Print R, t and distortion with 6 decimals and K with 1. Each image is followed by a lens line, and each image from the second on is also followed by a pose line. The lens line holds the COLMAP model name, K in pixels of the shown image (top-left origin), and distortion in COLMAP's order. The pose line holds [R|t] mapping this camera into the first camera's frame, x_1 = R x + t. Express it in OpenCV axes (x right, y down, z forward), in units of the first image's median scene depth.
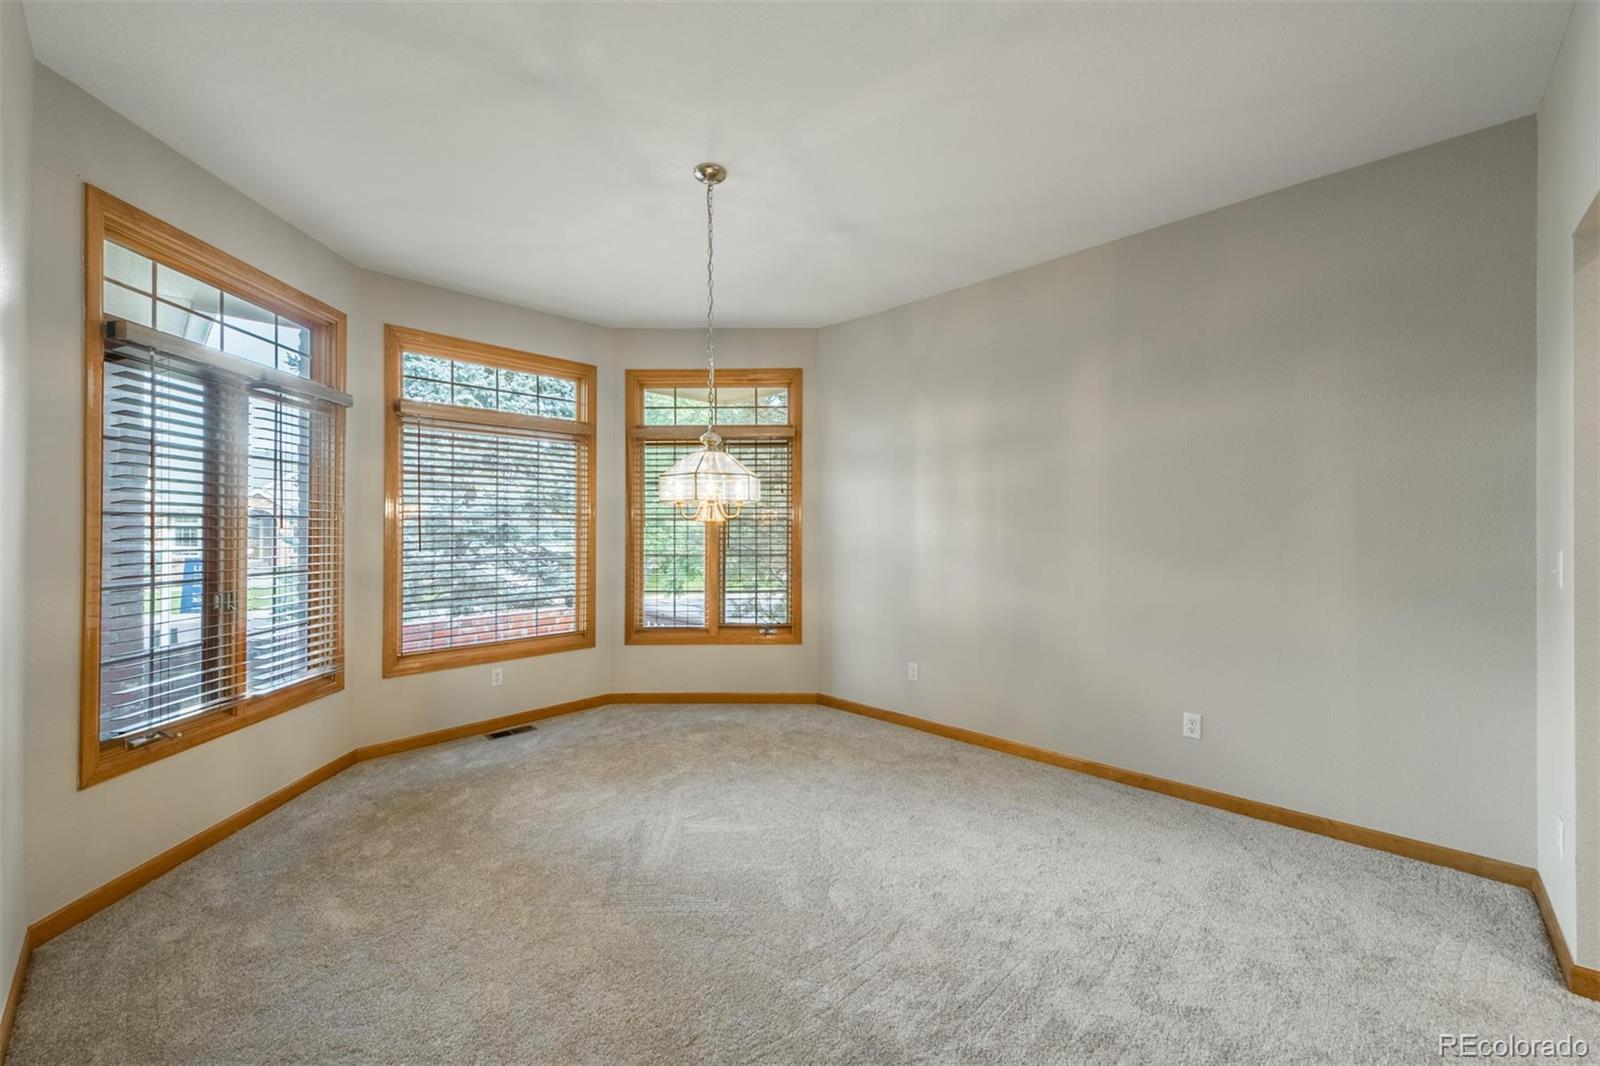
lens RADIAL K [[637.2, 0, 794.3], [0, 637.2, 514.9], [0, 0, 1]] dist [-0.000257, -0.000008]
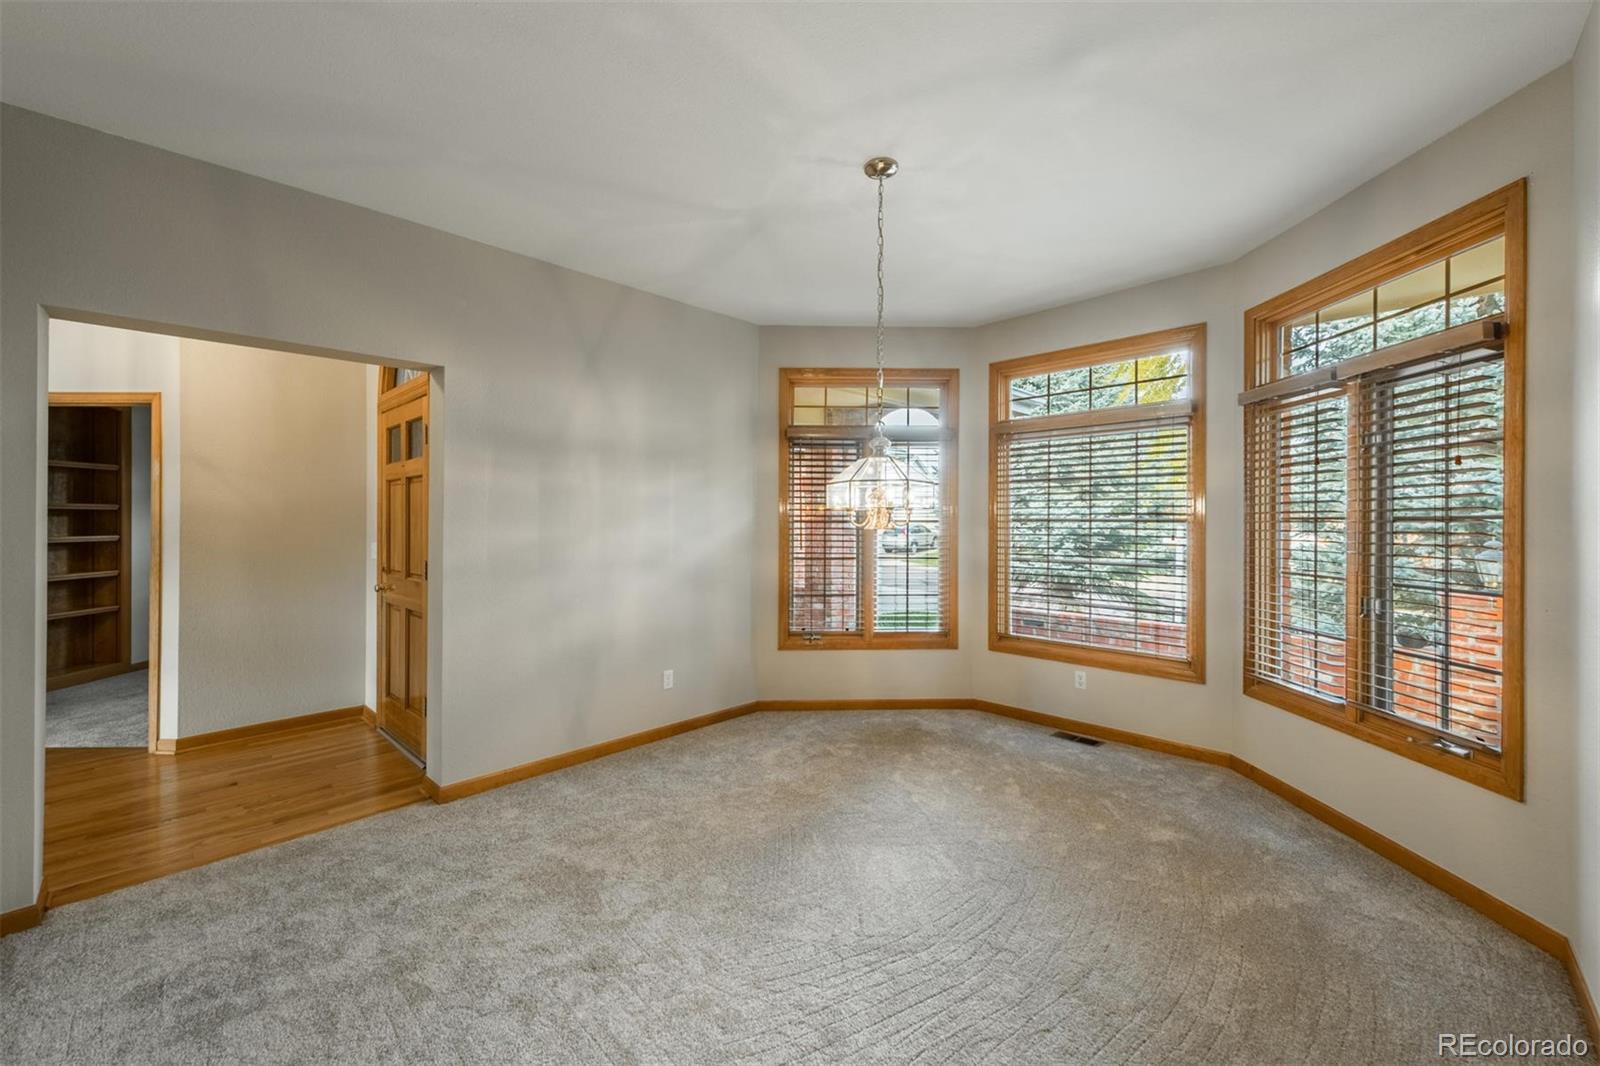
lens RADIAL K [[637.2, 0, 794.3], [0, 637.2, 514.9], [0, 0, 1]] dist [-0.000257, -0.000008]
pose [[-0.032120, -0.008772, -0.999446, 0.607732], [0.018336, 0.999788, -0.009364, -0.002761], [0.999316, -0.018627, -0.031953, 0.662219]]
